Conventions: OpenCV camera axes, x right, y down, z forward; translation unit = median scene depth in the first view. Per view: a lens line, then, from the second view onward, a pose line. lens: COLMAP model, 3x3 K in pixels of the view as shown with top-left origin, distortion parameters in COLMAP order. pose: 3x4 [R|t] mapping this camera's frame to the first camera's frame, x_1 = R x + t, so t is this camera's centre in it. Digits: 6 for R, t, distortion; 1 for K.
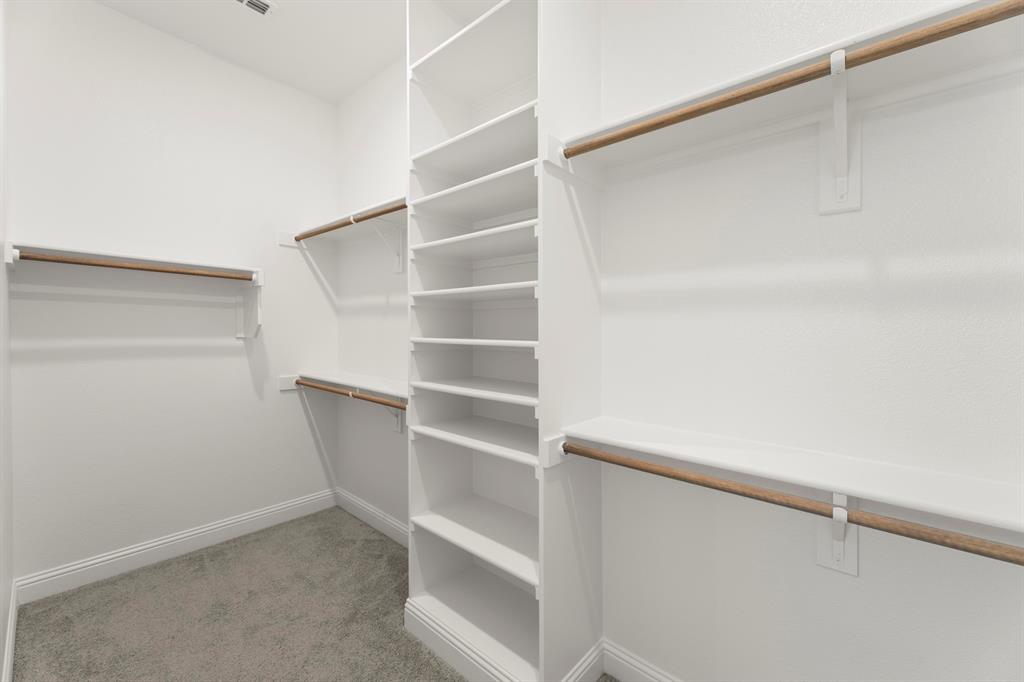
lens RADIAL K [[413.0, 0, 511.3], [0, 413.0, 336.7], [0, 0, 1]] dist [0.000576, 0.000020]
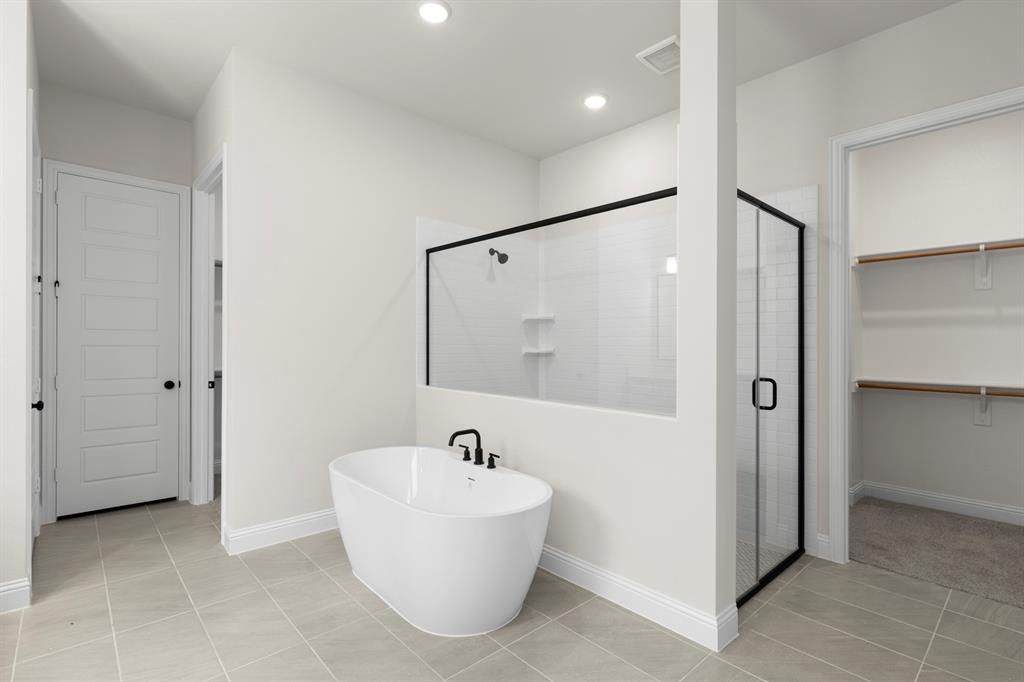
lens RADIAL K [[487.3, 0, 512.9], [0, 487.3, 341.8], [0, 0, 1]] dist [-0.002492, -0.000273]
pose [[0.994941, 0.000044, -0.100464, -1.877054], [-0.000721, 0.999977, -0.006703, 0.045610], [0.100461, 0.006741, 0.994918, -2.382431]]
